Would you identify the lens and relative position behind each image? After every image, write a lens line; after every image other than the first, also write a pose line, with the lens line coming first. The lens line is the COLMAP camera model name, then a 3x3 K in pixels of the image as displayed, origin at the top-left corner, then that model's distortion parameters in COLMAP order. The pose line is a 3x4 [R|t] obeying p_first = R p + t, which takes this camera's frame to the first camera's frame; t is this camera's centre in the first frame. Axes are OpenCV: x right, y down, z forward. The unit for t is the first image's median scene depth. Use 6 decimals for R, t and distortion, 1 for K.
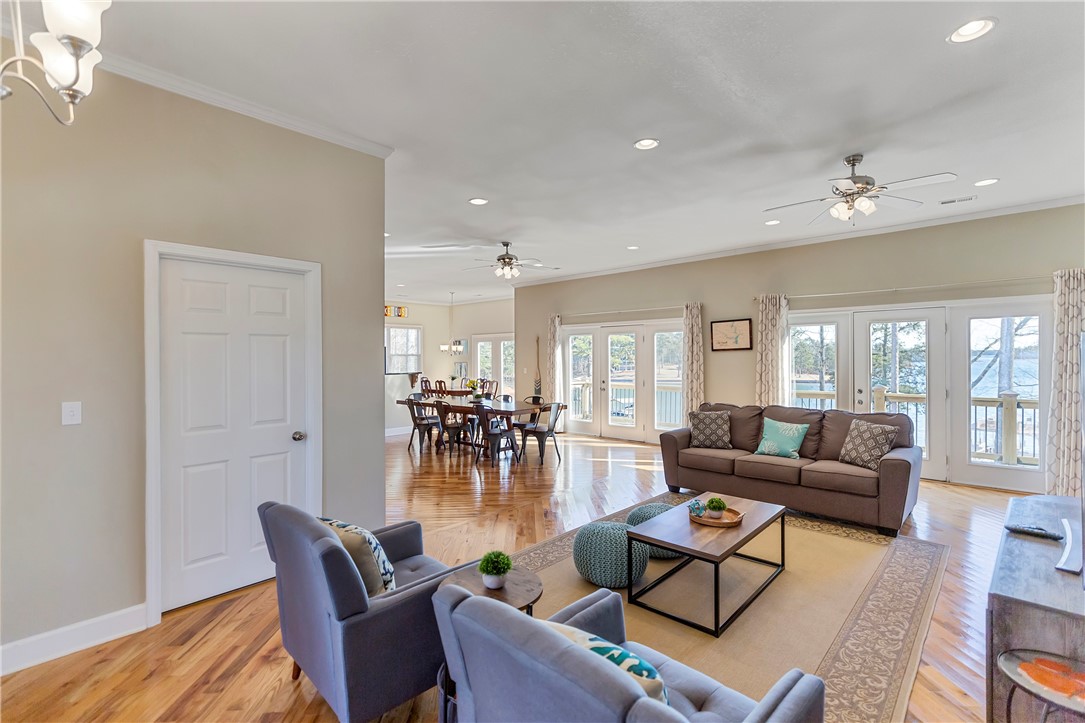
lens RADIAL K [[504.5, 0, 548.2], [0, 504.5, 365.6], [0, 0, 1]] dist [0.012821, -0.000263]
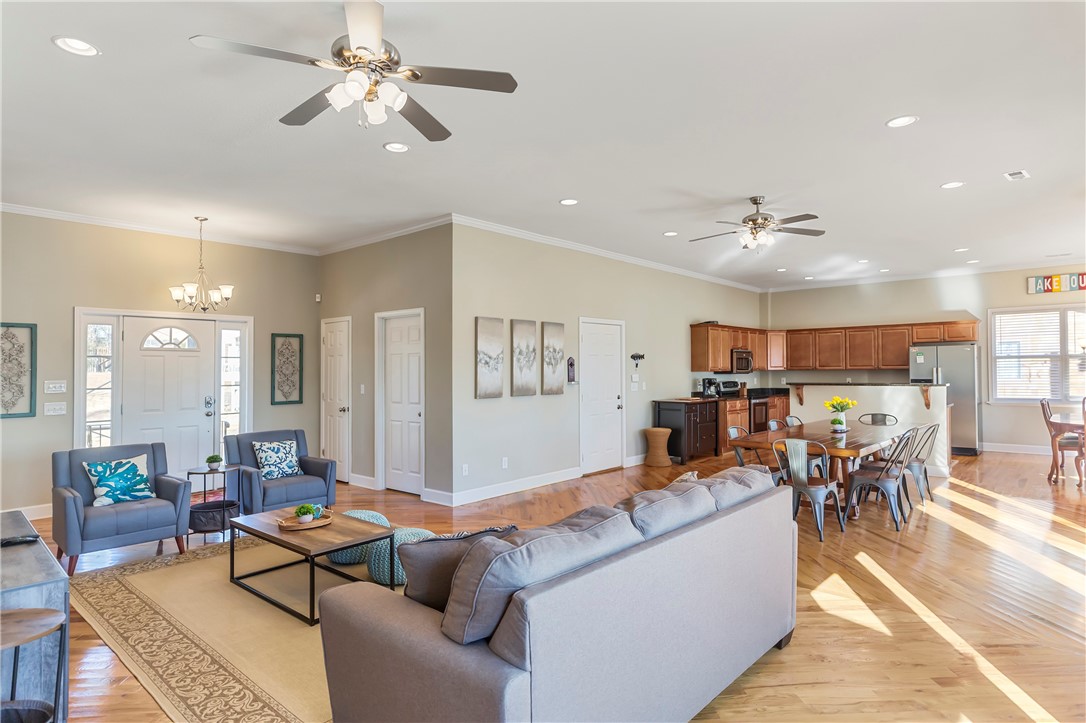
lens RADIAL K [[594.1, 0, 546.8], [0, 594.1, 359.7], [0, 0, 1]] dist [-0.000569, -0.000489]
pose [[0.006161, -0.011494, -0.999915, 1.738192], [-0.005003, 0.999921, -0.011525, -0.019056], [0.999969, 0.005074, 0.006103, 1.667892]]
